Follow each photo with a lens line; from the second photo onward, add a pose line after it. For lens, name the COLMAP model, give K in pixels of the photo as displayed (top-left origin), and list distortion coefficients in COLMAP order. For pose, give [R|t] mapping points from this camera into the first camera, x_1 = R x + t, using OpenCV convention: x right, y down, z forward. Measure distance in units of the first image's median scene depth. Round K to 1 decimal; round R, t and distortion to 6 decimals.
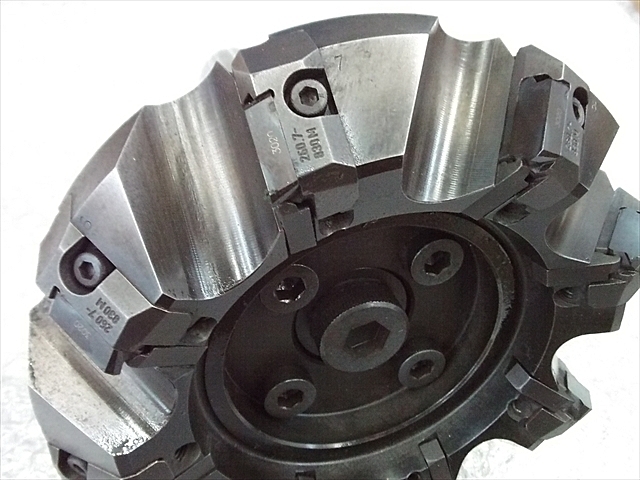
lens RADIAL K [[638.0, 0, 321.2], [0, 638.0, 239.7], [0, 0, 1]] dist [0.001332, 0.000000]
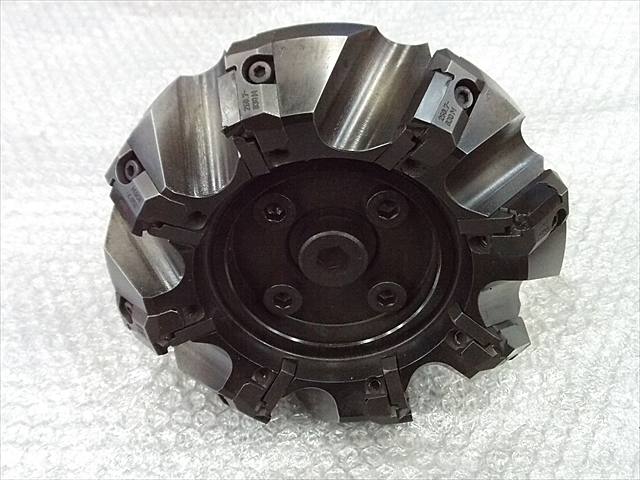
lens RADIAL K [[638.0, 0, 318.5], [0, 638.0, 240.3], [0, 0, 1]] dist [0.001332, 0.000000]
pose [[0.948062, 0.123937, -0.292946, 0.610157], [-0.130787, 0.991403, -0.003833, 0.171508], [0.289952, 0.041947, 0.956121, -0.444188]]
